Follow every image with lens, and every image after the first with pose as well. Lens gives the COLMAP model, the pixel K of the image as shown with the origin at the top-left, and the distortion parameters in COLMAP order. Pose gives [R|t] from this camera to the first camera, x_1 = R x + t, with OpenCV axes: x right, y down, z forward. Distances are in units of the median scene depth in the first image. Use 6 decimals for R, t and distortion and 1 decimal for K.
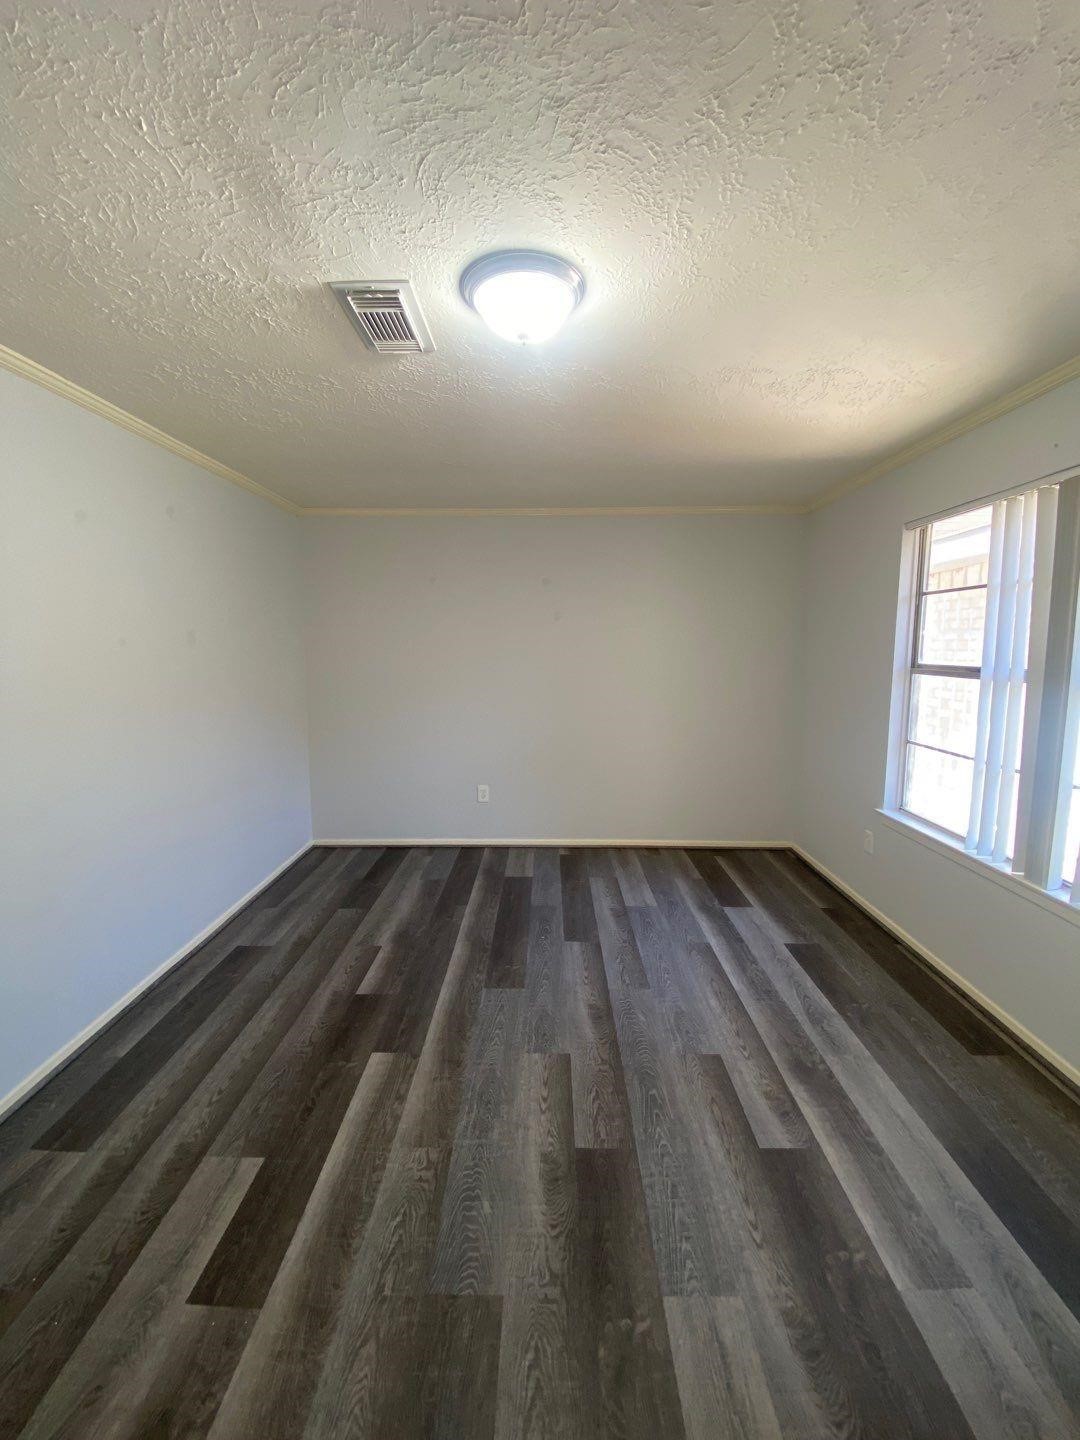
lens RADIAL K [[583.5, 0, 535.9], [0, 583.5, 710.3], [0, 0, 1]] dist [0.033189, -0.024029]
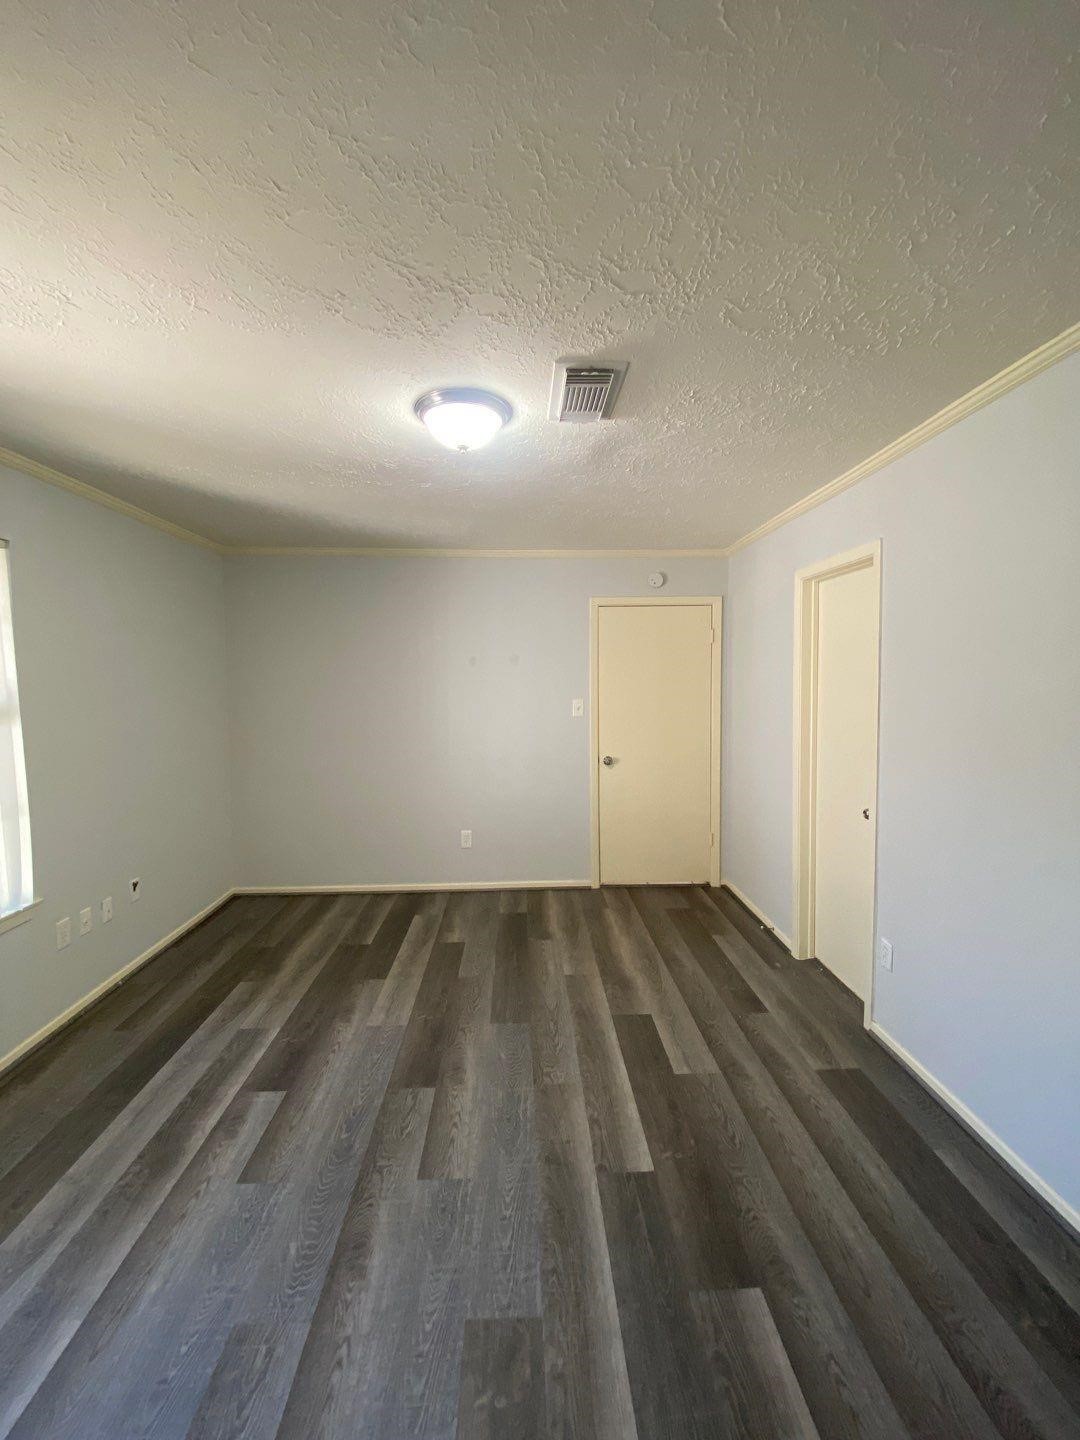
lens RADIAL K [[583.5, 0, 535.9], [0, 583.5, 710.3], [0, 0, 1]] dist [0.033189, -0.024029]
pose [[-0.998588, 0.016067, -0.050628, -0.081904], [0.007687, 0.986834, 0.161556, -0.213454], [0.052557, 0.160938, -0.985564, 1.810002]]
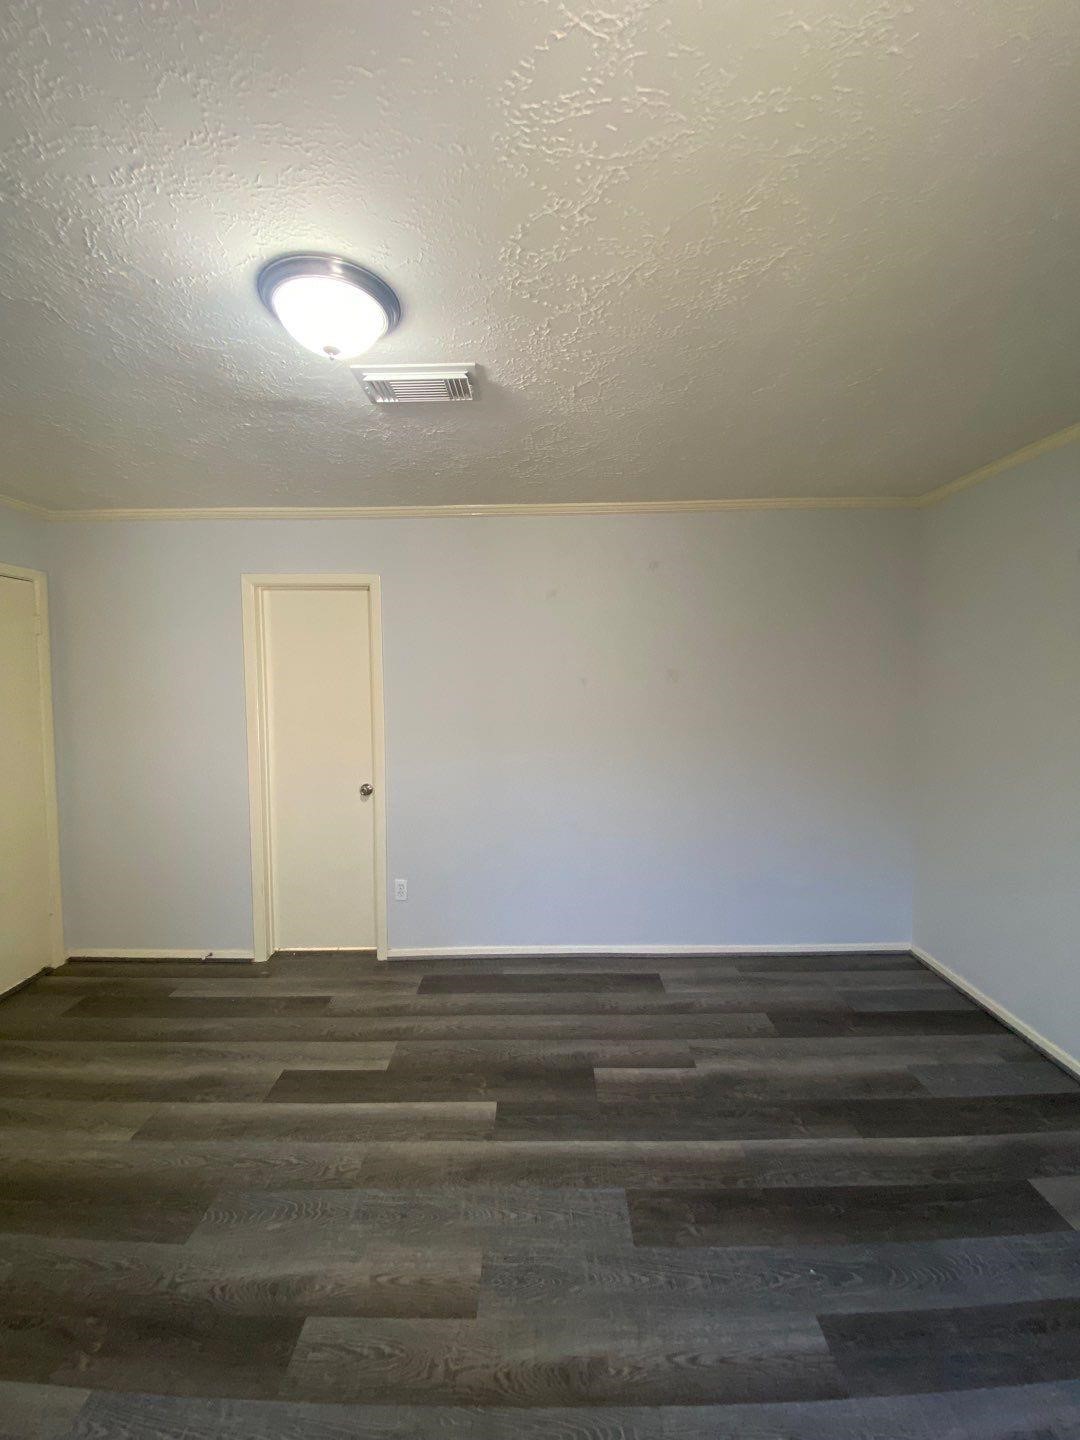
lens RADIAL K [[592.0, 0, 534.0], [0, 592.0, 709.6], [0, 0, 1]] dist [0.024477, -0.020609]
pose [[0.010038, 0.060041, -0.998145, 0.704762], [-0.100061, 0.993246, 0.058740, -0.133625], [0.994931, 0.099286, 0.015978, 1.037270]]
